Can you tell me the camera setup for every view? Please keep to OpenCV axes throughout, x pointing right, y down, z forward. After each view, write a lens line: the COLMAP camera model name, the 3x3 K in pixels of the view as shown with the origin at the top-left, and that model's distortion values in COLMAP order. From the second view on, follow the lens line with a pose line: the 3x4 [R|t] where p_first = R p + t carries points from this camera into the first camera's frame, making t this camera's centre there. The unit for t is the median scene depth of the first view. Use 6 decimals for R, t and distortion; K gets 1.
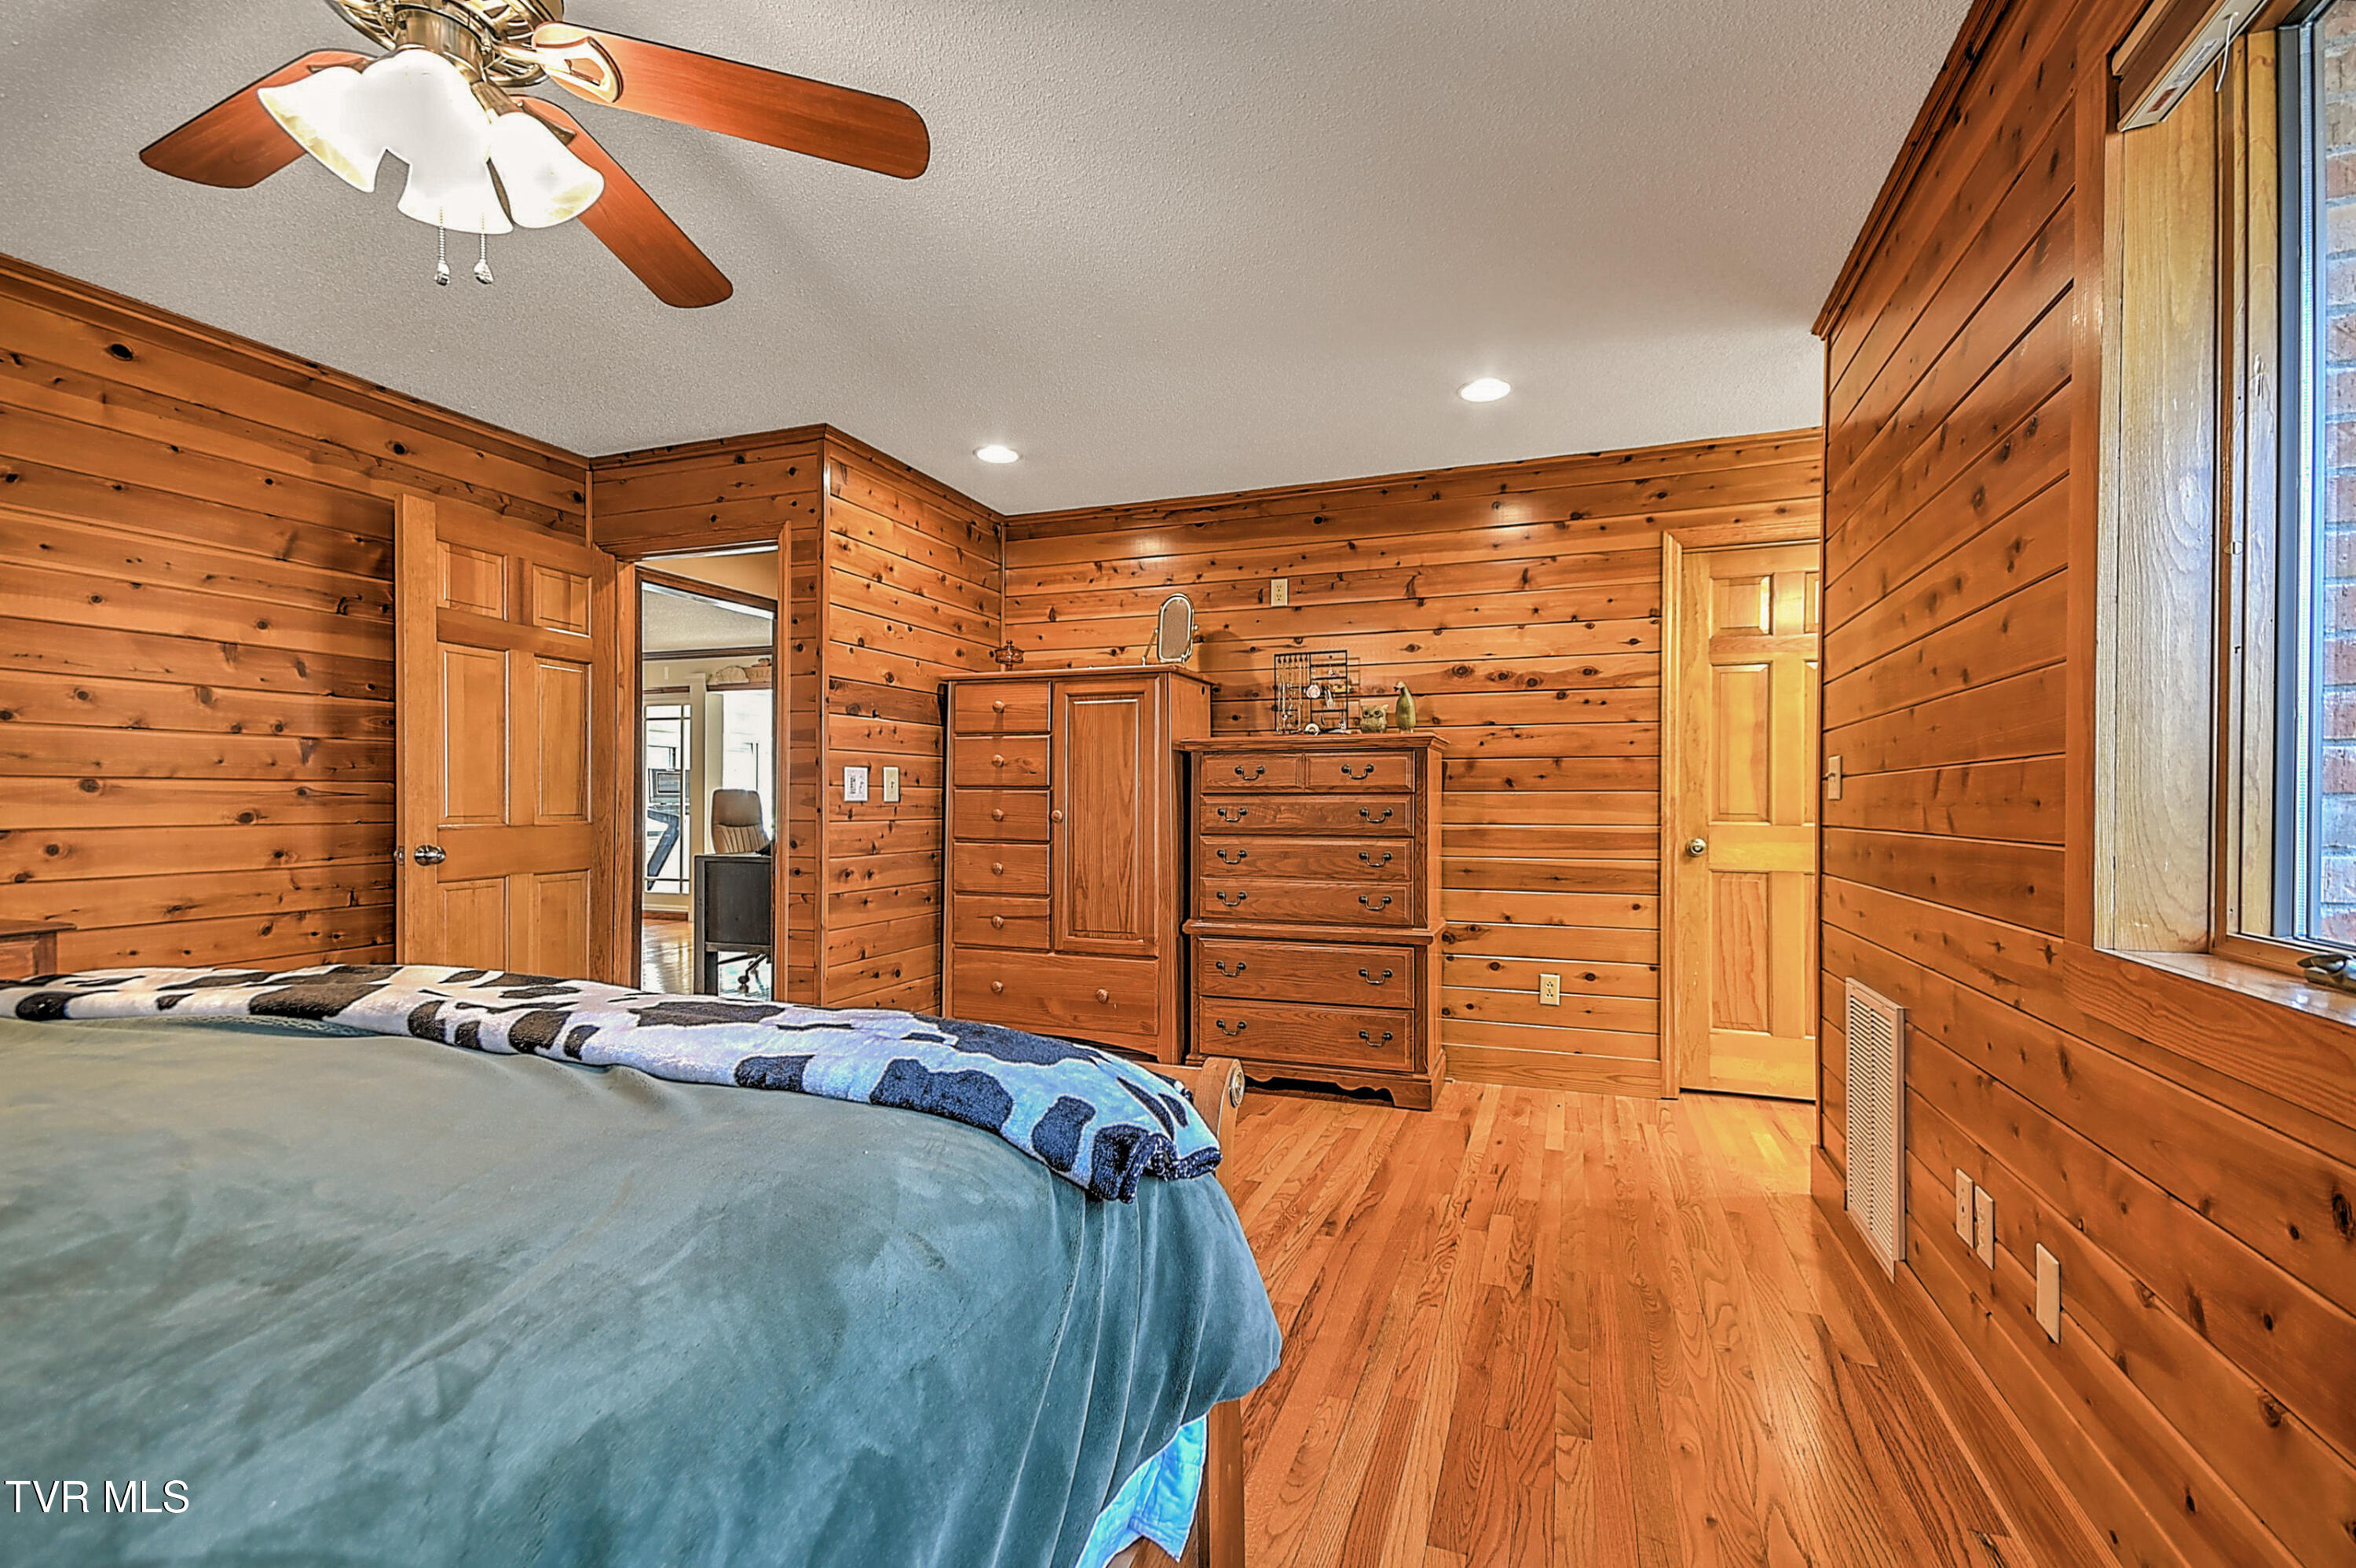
lens RADIAL K [[1044.7, 0, 1173.9], [0, 1044.7, 802.3], [0, 0, 1]] dist [0.002419, 0.000076]
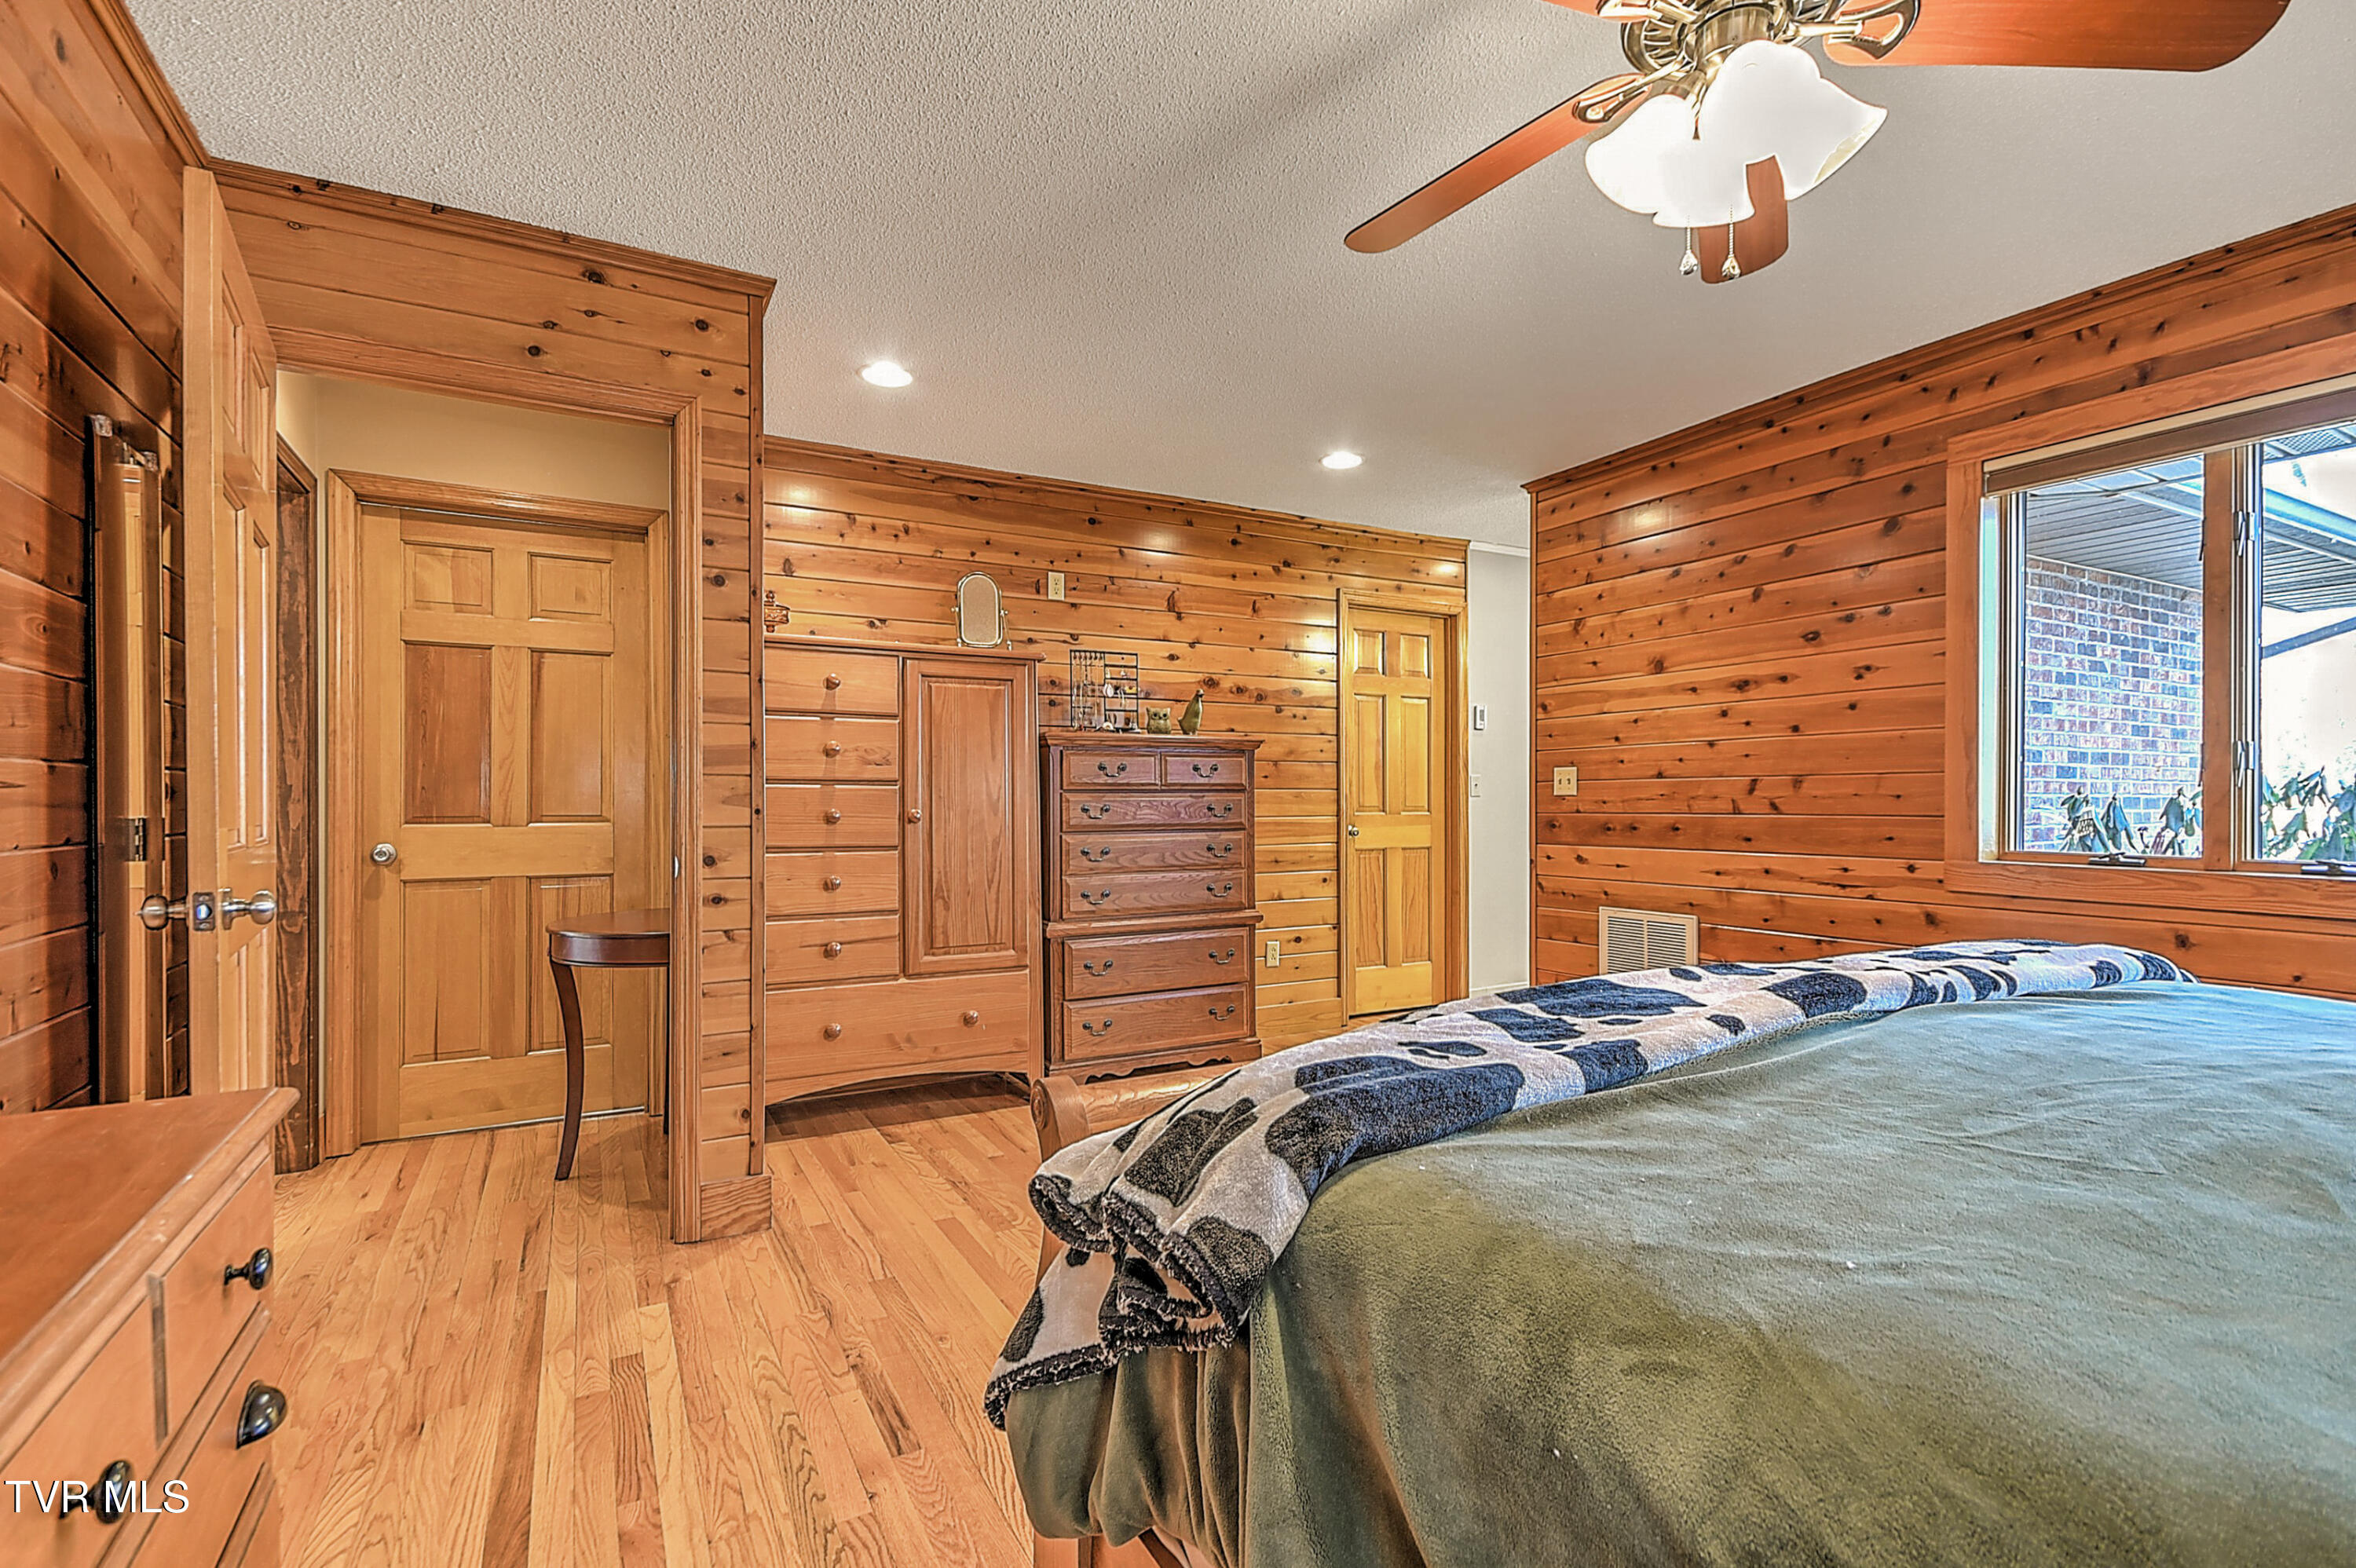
lens RADIAL K [[1100.6, 0, 1172.3], [0, 1100.6, 801.3], [0, 0, 1]] dist [-0.002333, -0.000231]
pose [[0.644140, -0.004527, 0.764894, -0.686374], [0.003924, 0.999989, 0.002614, -0.000305], [-0.764897, 0.001318, 0.644151, 0.273842]]
